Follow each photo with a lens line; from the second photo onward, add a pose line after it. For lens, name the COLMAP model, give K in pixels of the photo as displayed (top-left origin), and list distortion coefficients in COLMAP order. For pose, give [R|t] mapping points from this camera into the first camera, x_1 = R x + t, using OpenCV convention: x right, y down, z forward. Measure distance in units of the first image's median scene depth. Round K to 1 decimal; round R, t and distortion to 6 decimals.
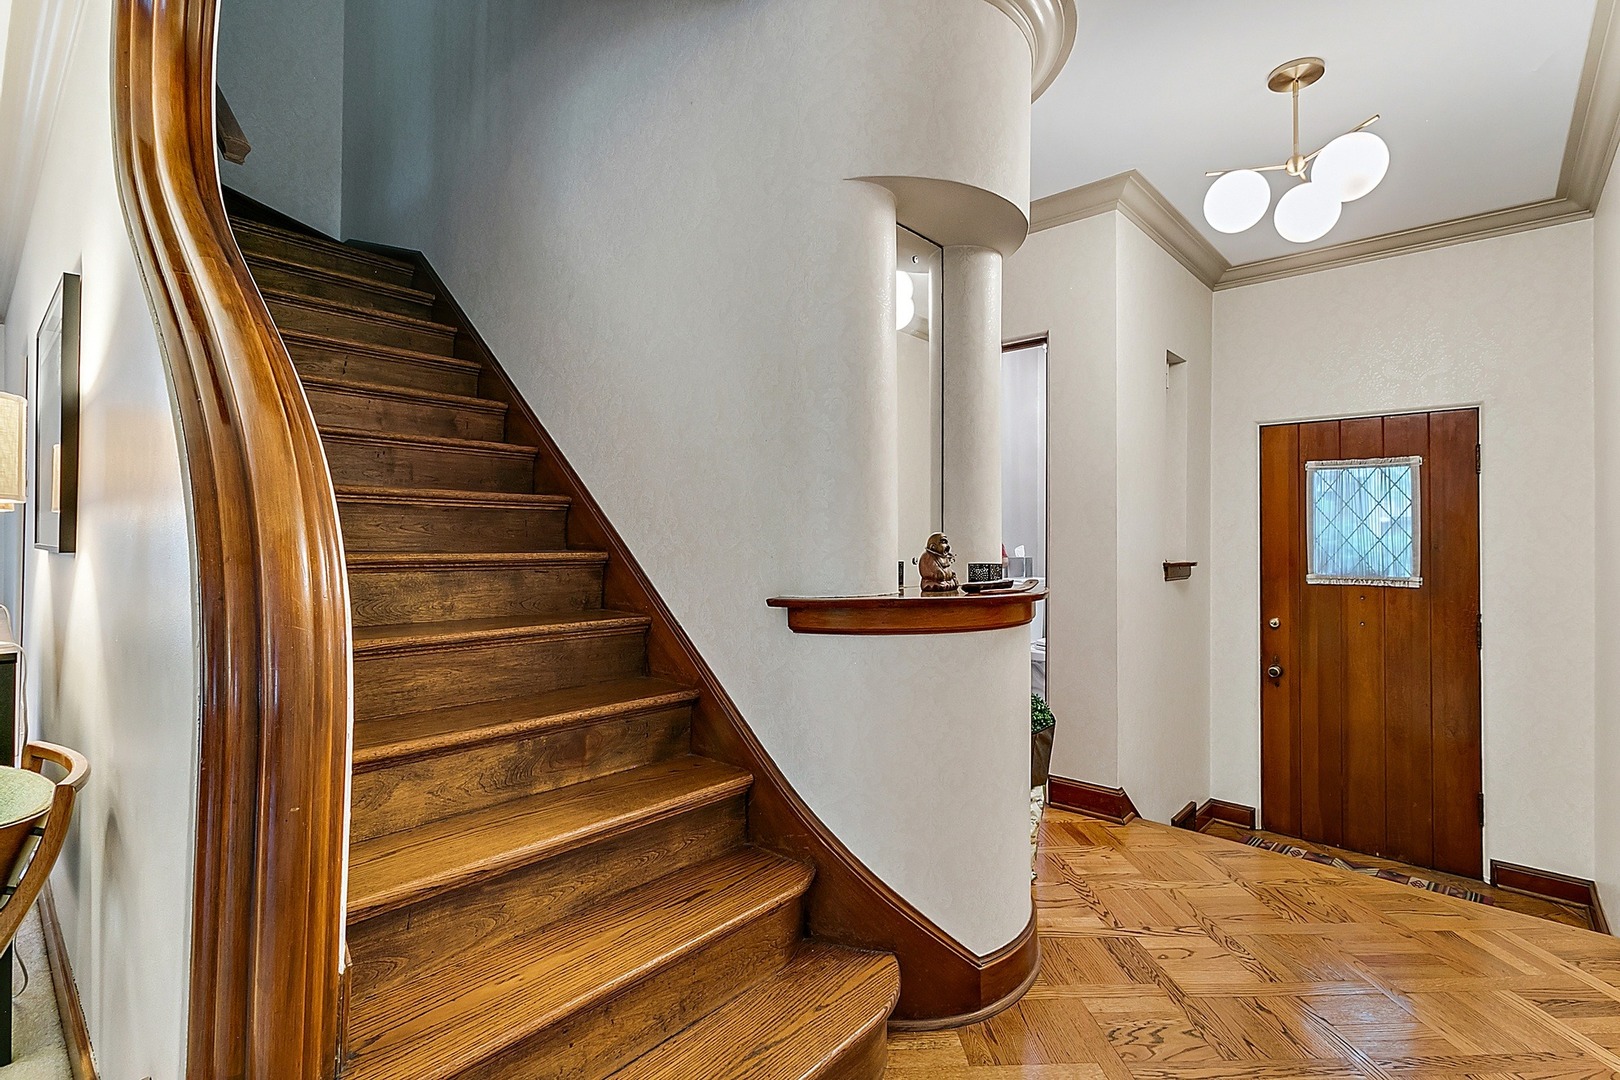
lens RADIAL K [[758.2, 0, 806.3], [0, 758.2, 532.1], [0, 0, 1]] dist [0.007958, 0.001060]
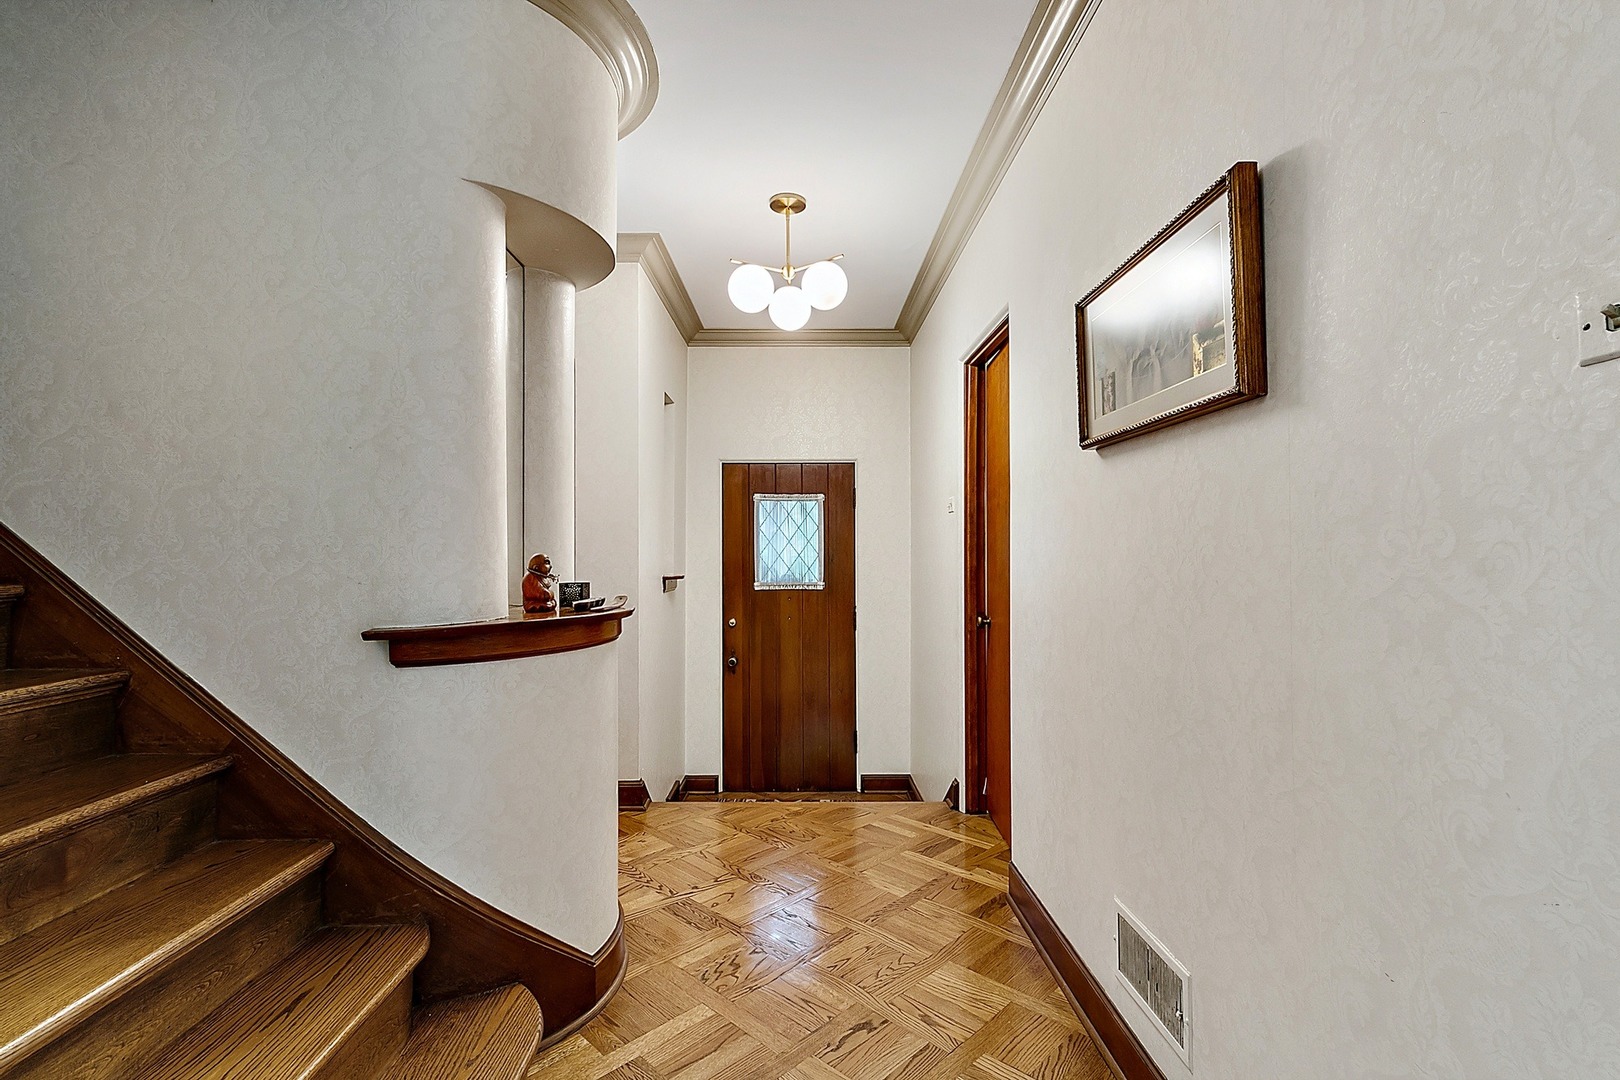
lens RADIAL K [[758.2, 0, 799.8], [0, 758.2, 544.4], [0, 0, 1]] dist [0.007958, 0.001060]
pose [[0.737413, 0.001058, 0.675442, -0.228246], [0.000743, 0.999997, -0.002377, -0.008035], [-0.675442, 0.002255, 0.737410, 0.021772]]
